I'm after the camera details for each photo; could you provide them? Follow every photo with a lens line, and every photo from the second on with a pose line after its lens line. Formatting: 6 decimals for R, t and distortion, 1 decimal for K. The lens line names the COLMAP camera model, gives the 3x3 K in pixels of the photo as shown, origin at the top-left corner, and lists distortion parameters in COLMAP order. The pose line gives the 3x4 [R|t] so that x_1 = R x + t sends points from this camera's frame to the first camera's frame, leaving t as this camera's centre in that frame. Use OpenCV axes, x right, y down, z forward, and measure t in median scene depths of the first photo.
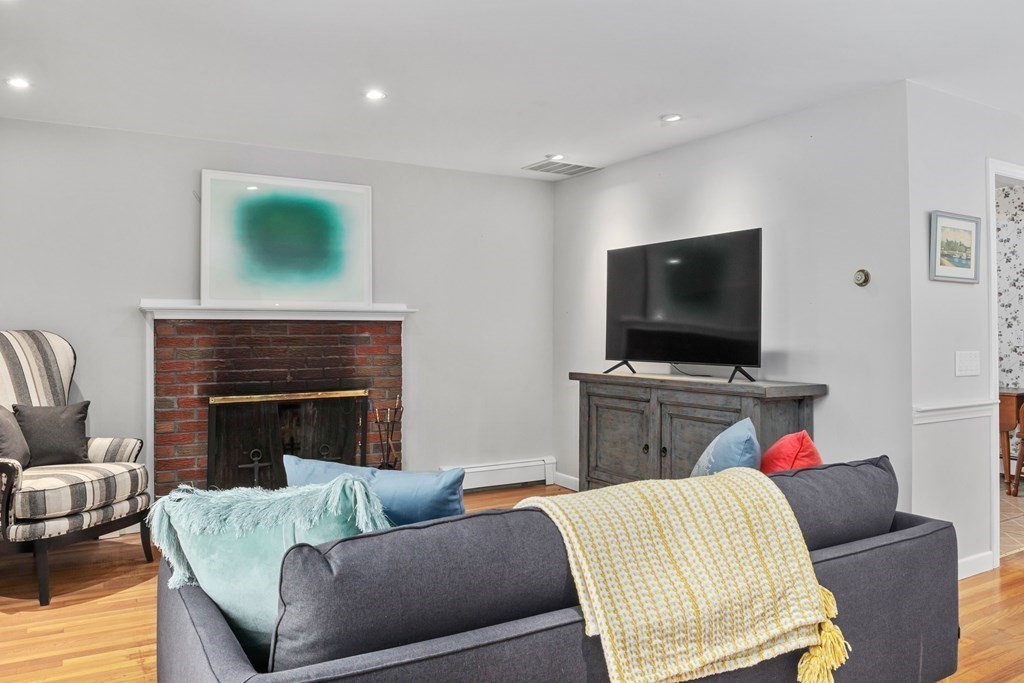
lens RADIAL K [[743.8, 0, 512.0], [0, 743.8, 341.5], [0, 0, 1]] dist [-0.029483, 0.001256]
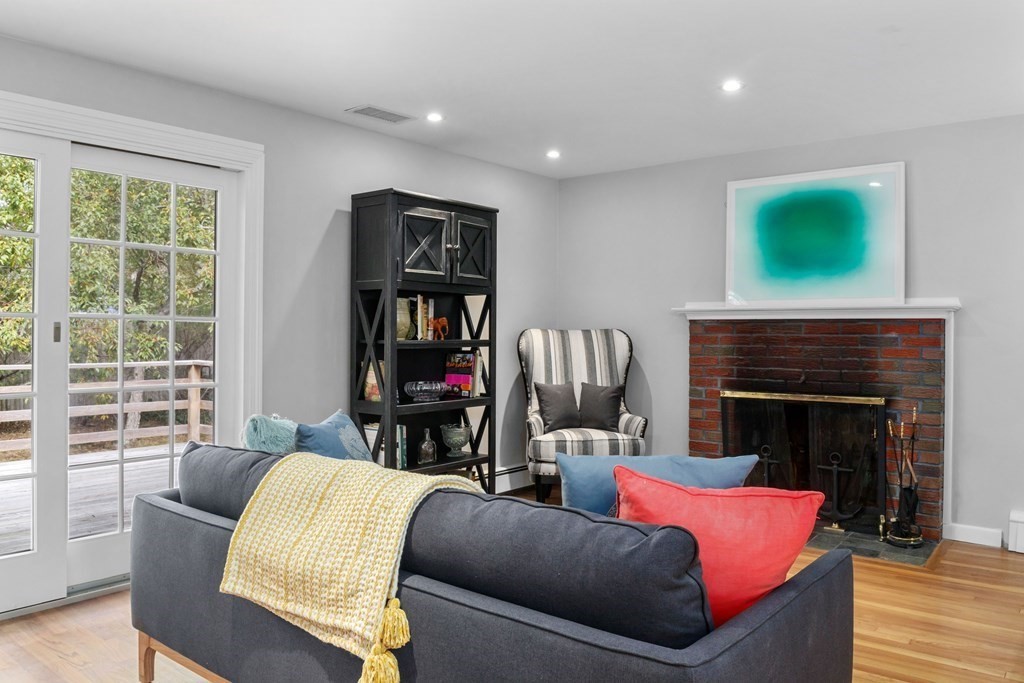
lens RADIAL K [[772.8, 0, 534.6], [0, 772.8, 334.3], [0, 0, 1]] dist [-0.011938, 0.000474]
pose [[0.350128, 0.008228, -0.936666, 0.557008], [-0.015252, 0.999879, 0.003082, -0.007167], [0.936578, 0.013207, 0.350211, 0.332005]]
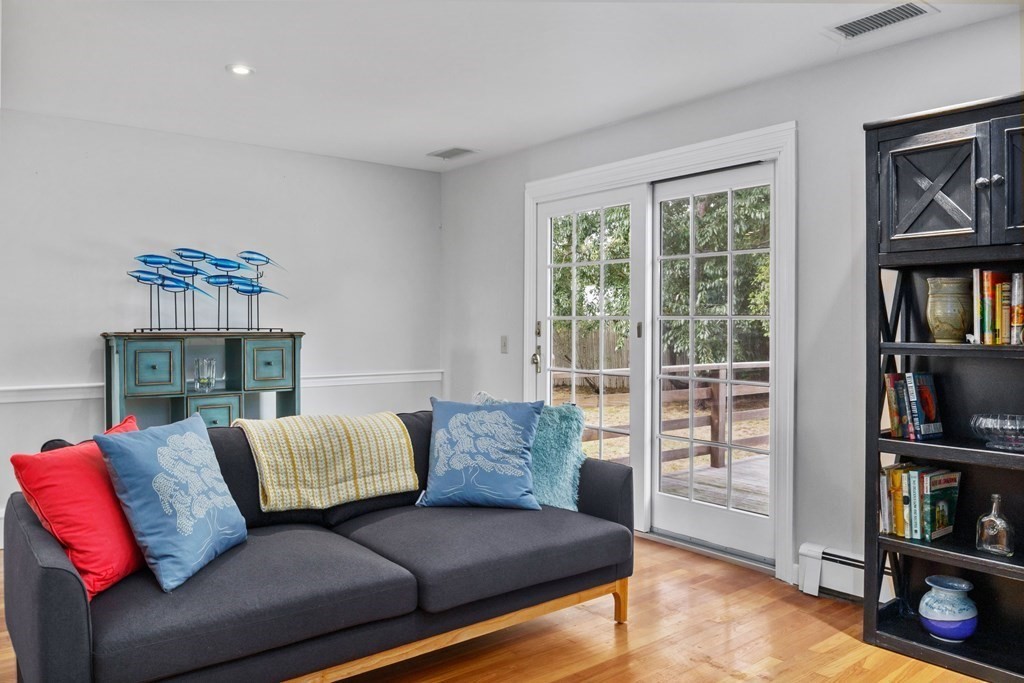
lens RADIAL K [[743.8, 0, 512.0], [0, 743.8, 341.5], [0, 0, 1]] dist [-0.029483, 0.001256]
pose [[-0.991125, 0.003158, -0.132896, 0.002616], [-0.000600, 0.999601, 0.028229, -0.012148], [0.132932, 0.028058, -0.990728, 1.071535]]
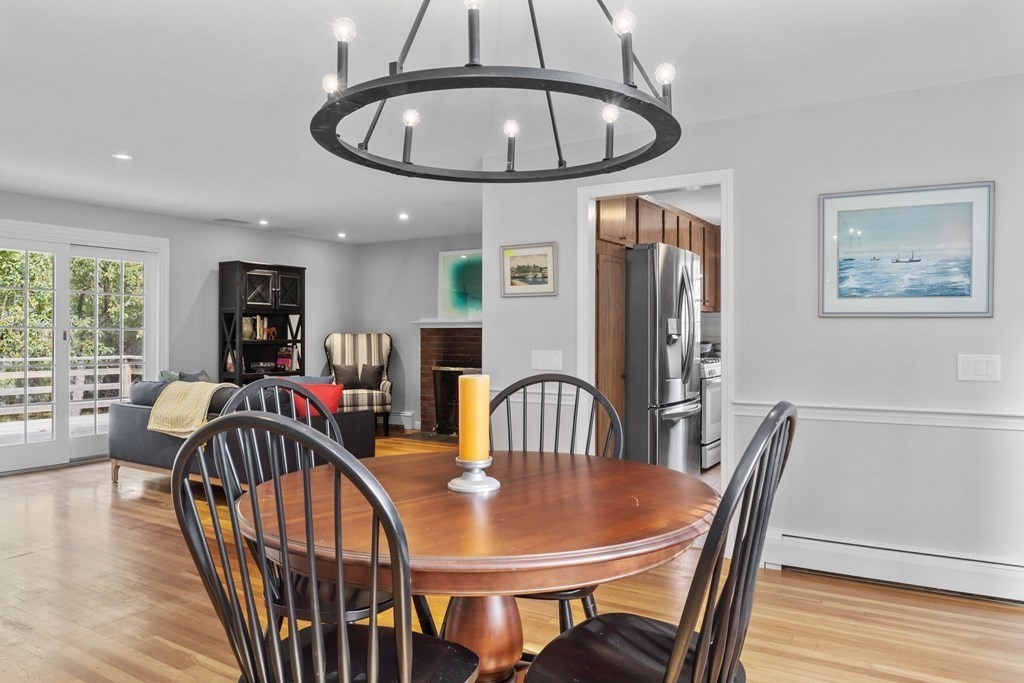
lens RADIAL K [[684.3, 0, 512.0], [0, 684.3, 341.5], [0, 0, 1]] dist [-0.004658, -0.001829]
pose [[0.448446, 0.011200, -0.893740, 1.327648], [-0.012294, 0.999904, 0.006362, -0.007760], [0.893725, 0.008135, 0.448541, 0.349780]]
